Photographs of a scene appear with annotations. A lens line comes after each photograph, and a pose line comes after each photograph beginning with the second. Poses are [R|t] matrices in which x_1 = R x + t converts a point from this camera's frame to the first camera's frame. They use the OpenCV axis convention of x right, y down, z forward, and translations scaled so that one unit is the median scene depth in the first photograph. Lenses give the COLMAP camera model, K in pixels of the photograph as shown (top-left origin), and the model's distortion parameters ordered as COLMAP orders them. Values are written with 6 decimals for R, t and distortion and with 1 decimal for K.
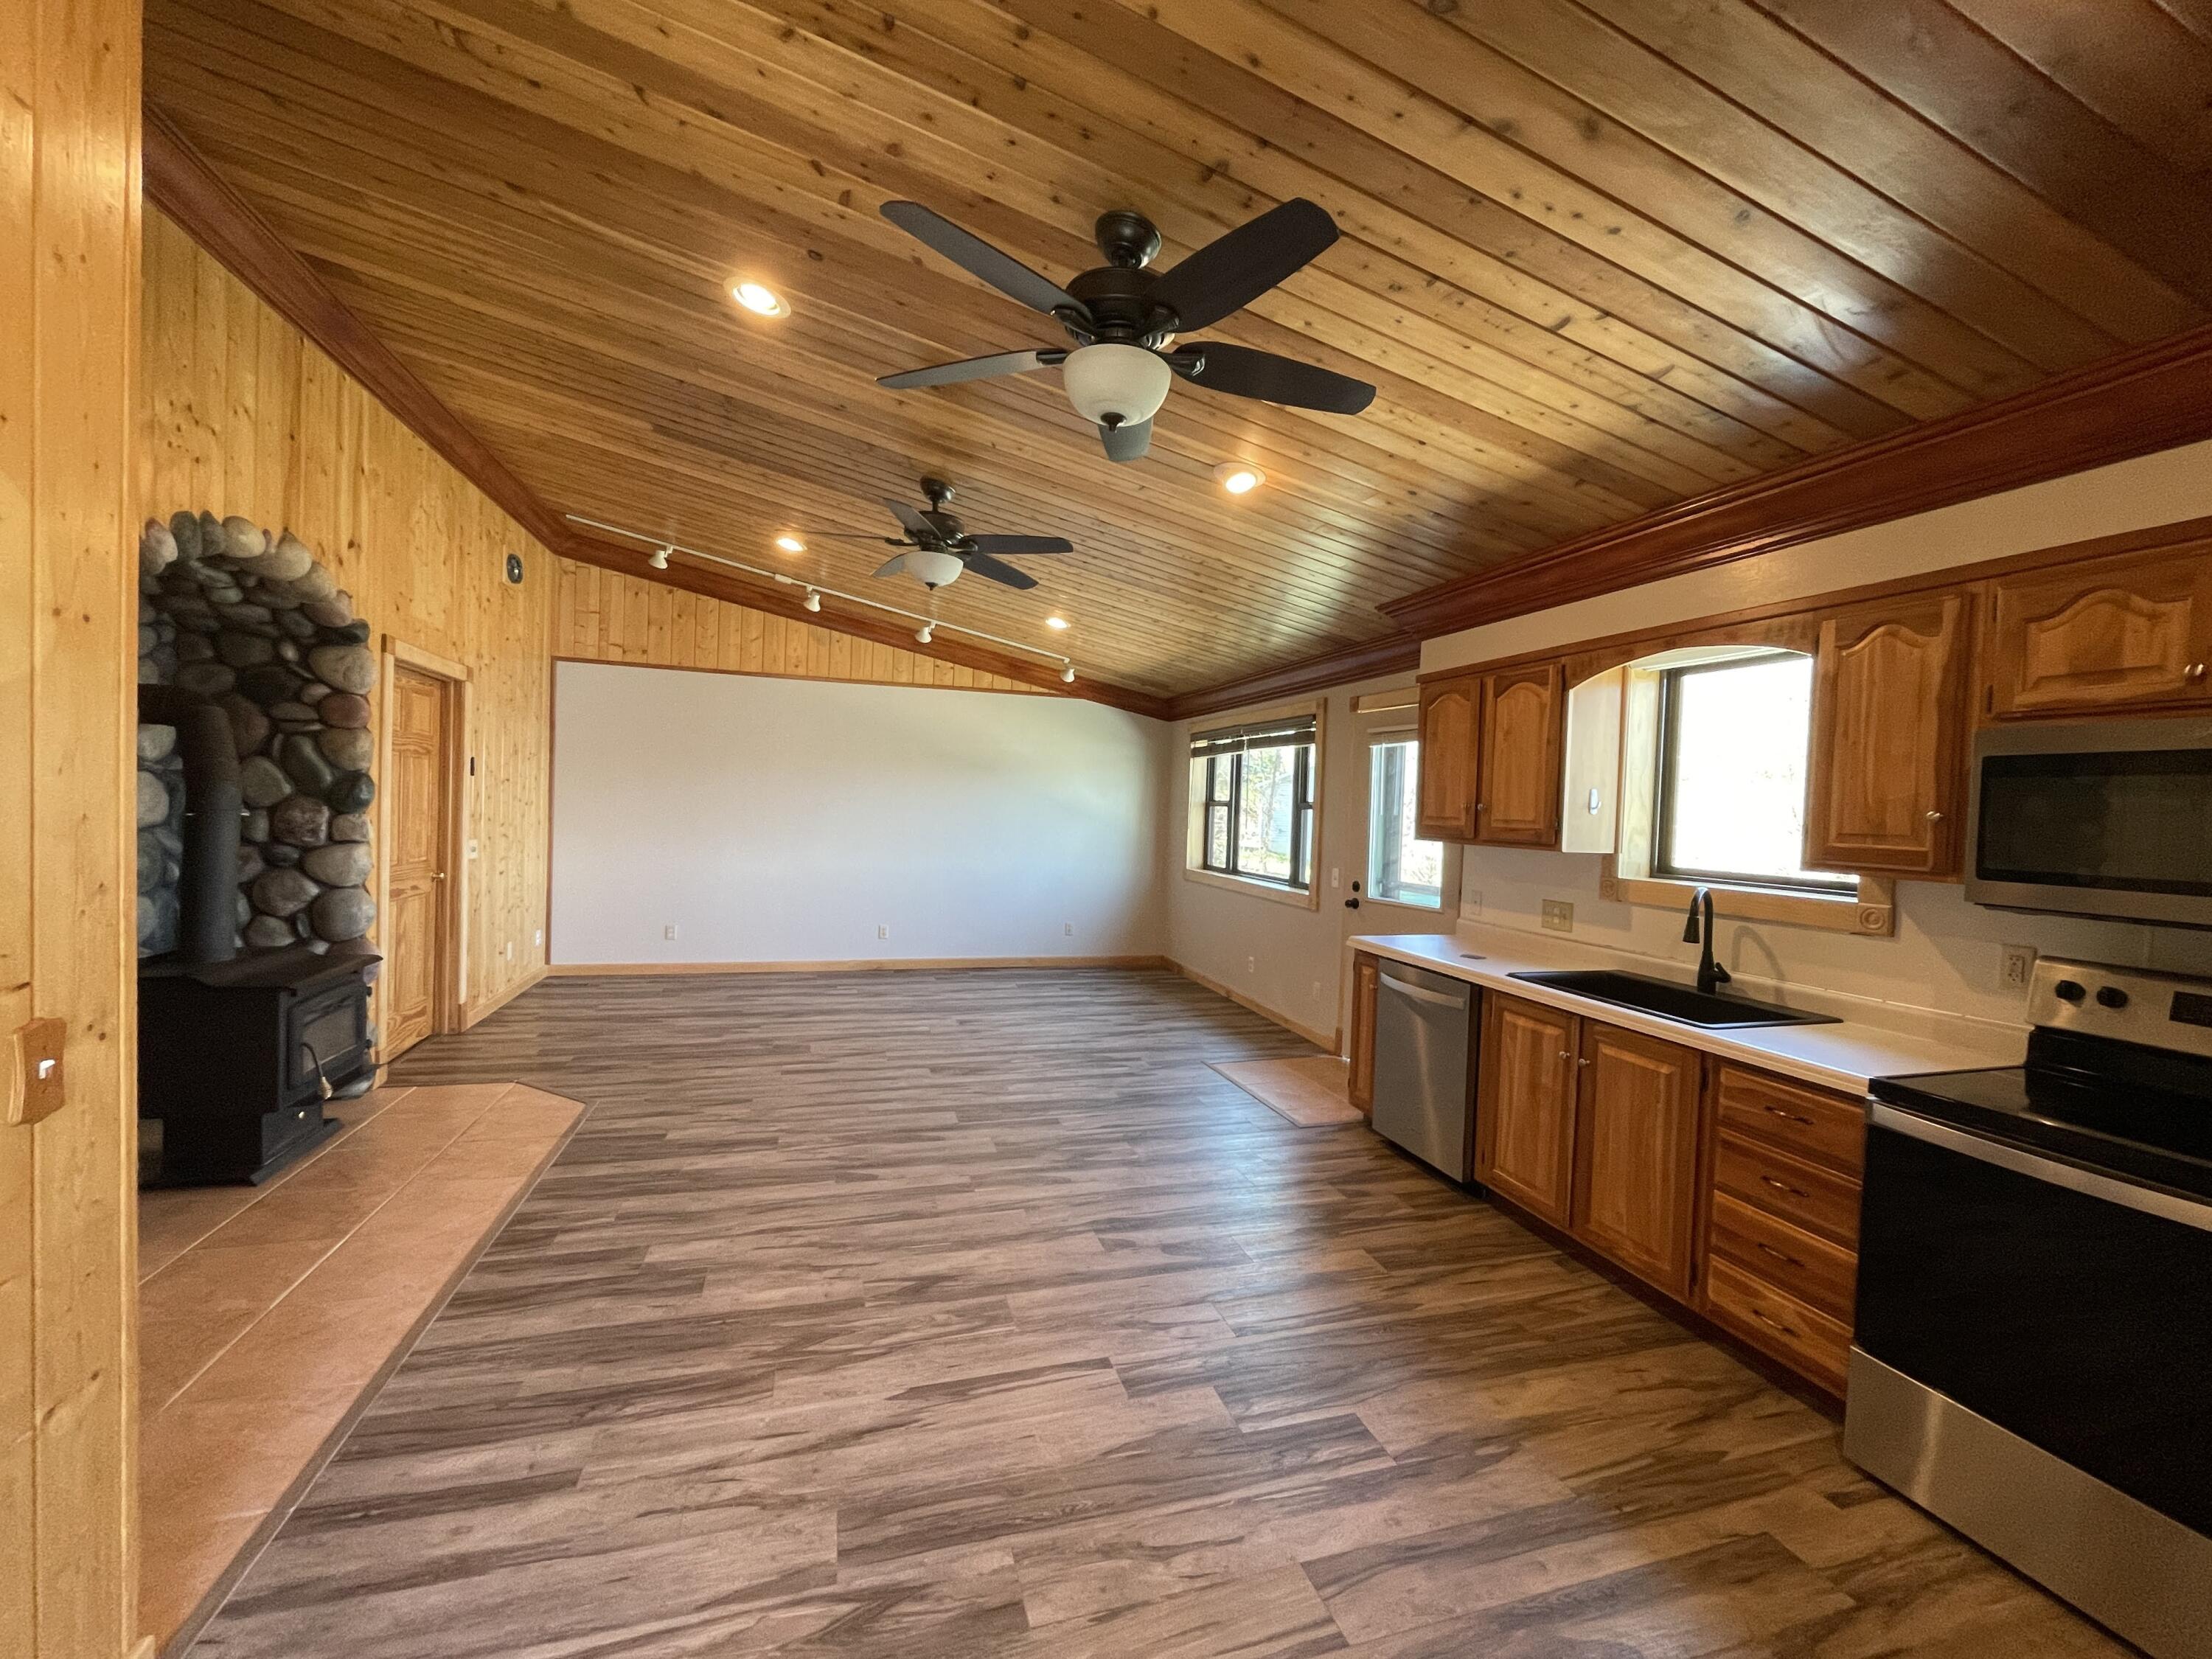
lens RADIAL K [[896.1, 0, 1104.4], [0, 896.1, 827.4], [0, 0, 1]] dist [-0.013163, -0.000284]
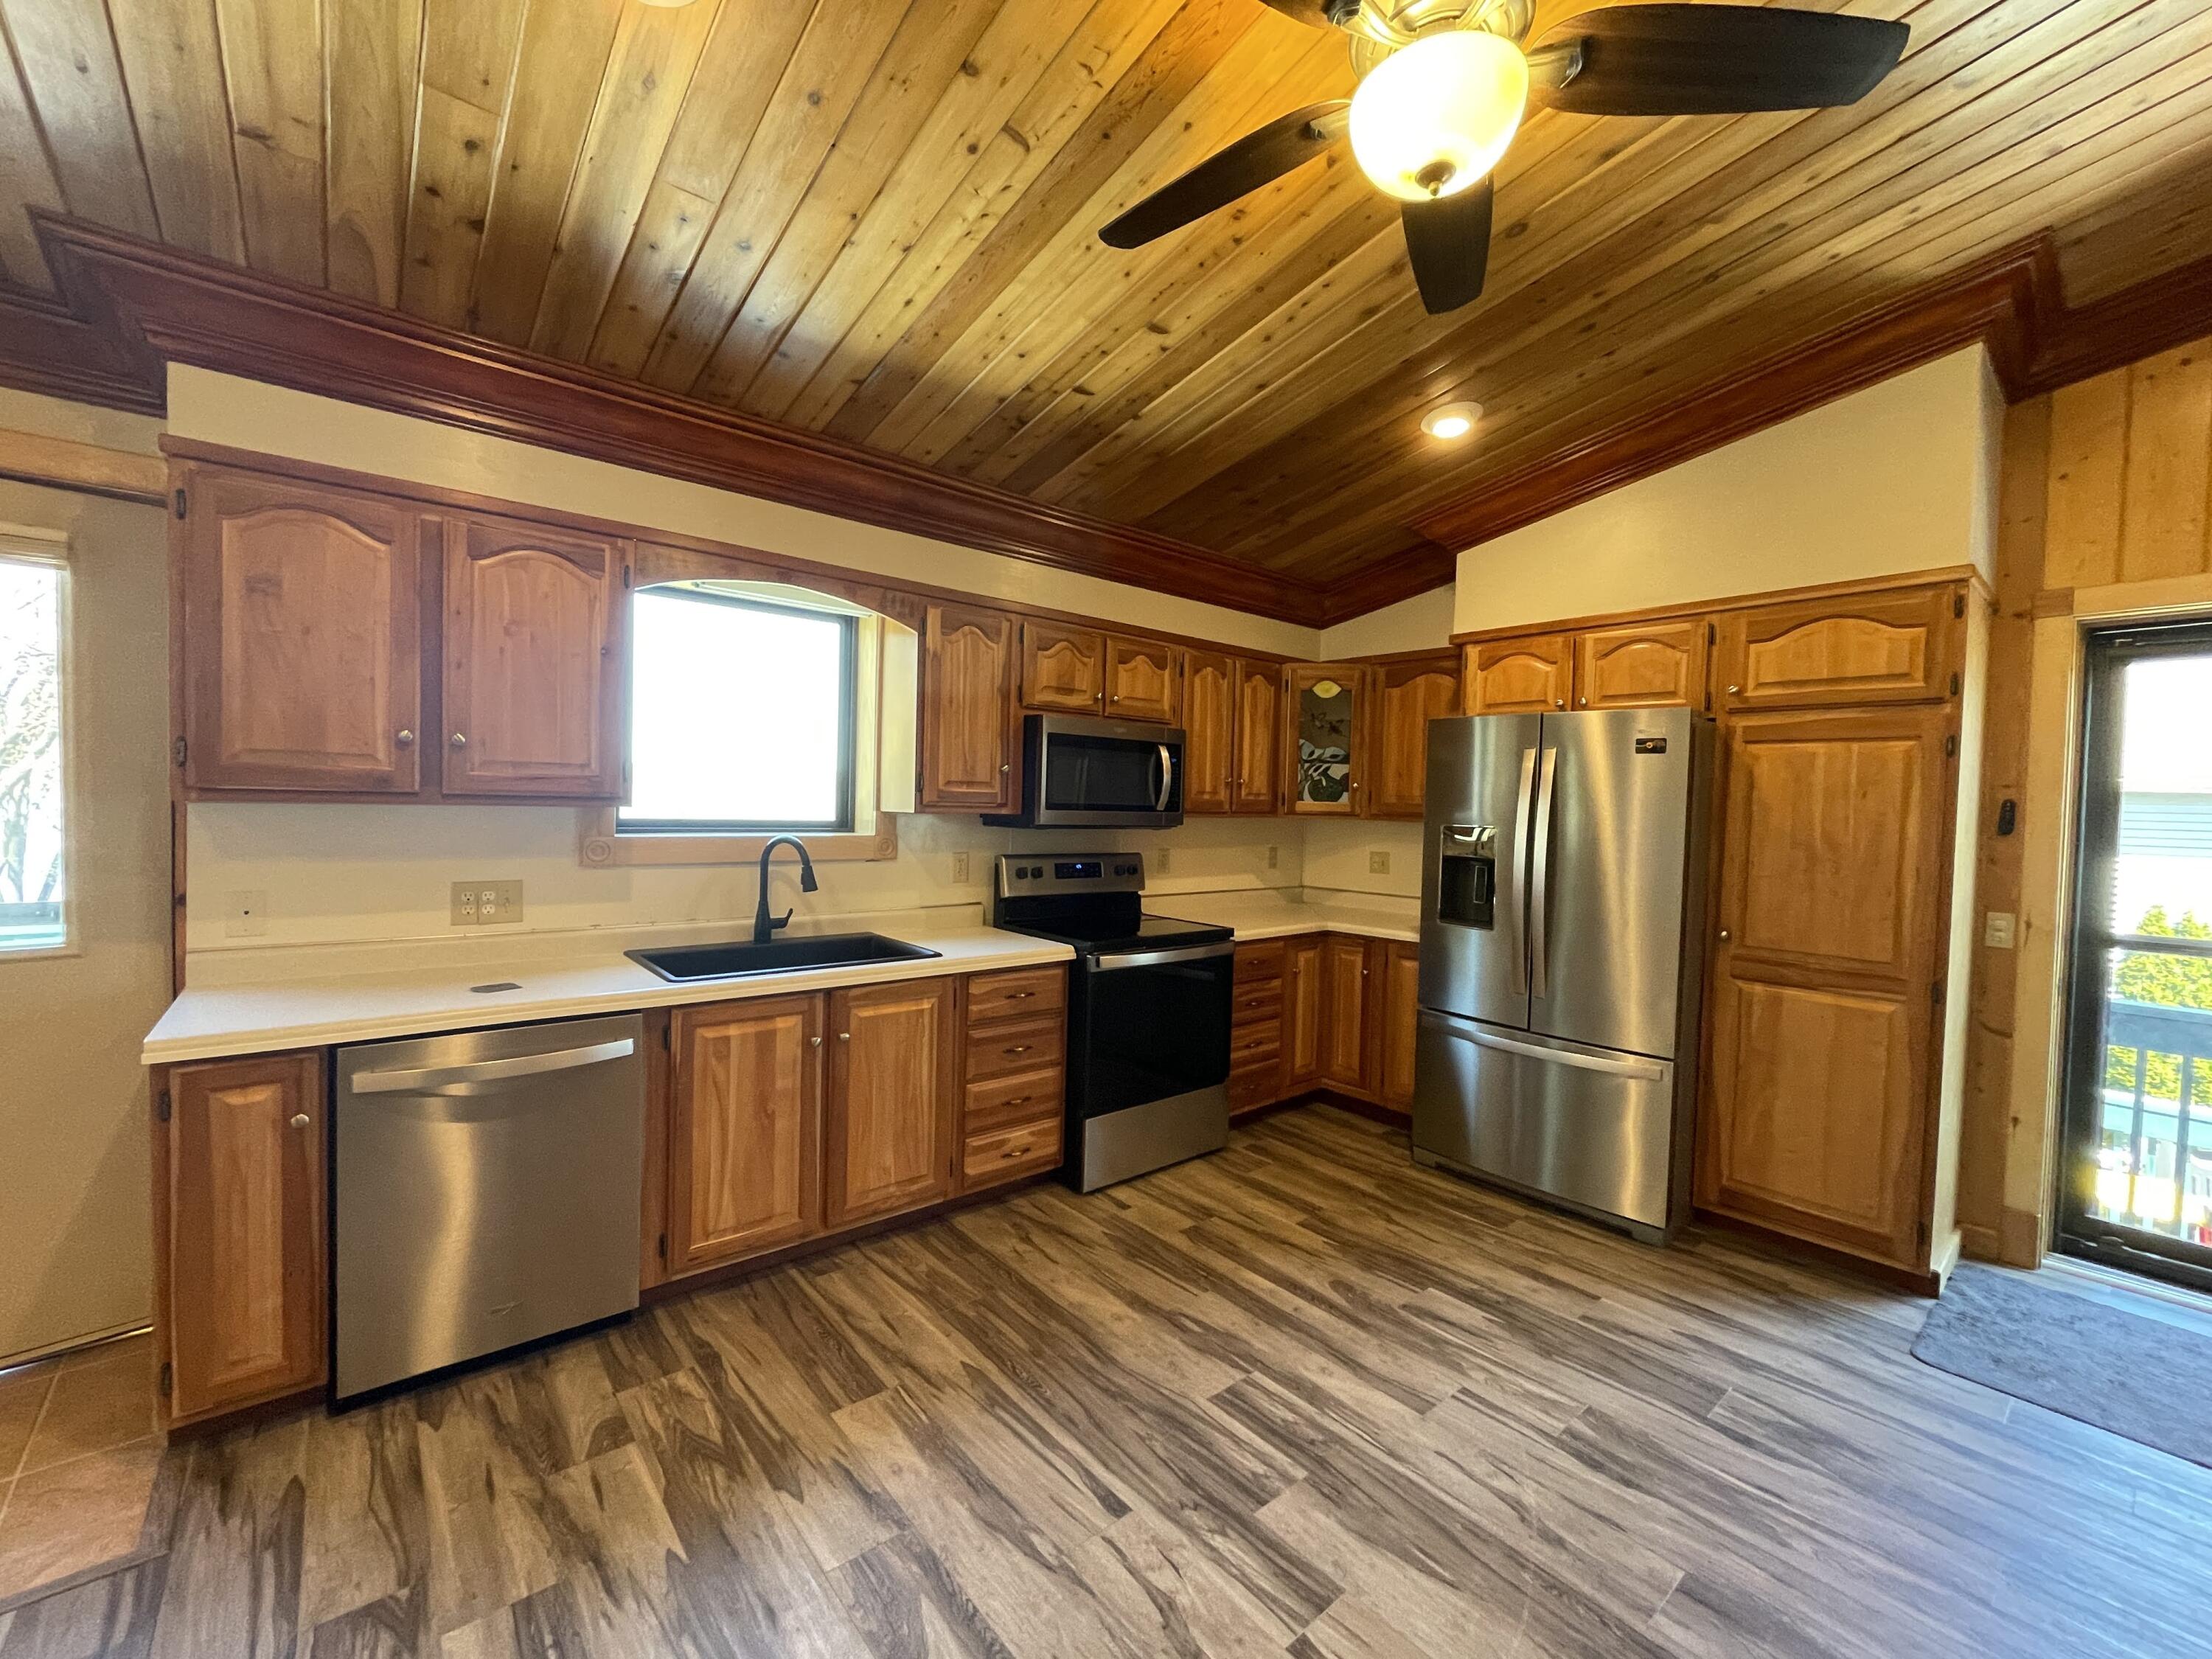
lens RADIAL K [[896.1, 0, 1105.4], [0, 896.1, 835.5], [0, 0, 1]] dist [-0.013163, -0.000284]
pose [[-0.389049, -0.076063, 0.918072, -0.425361], [-0.014472, 0.996967, 0.076466, -0.015970], [-0.921103, 0.016463, -0.388970, 1.216039]]
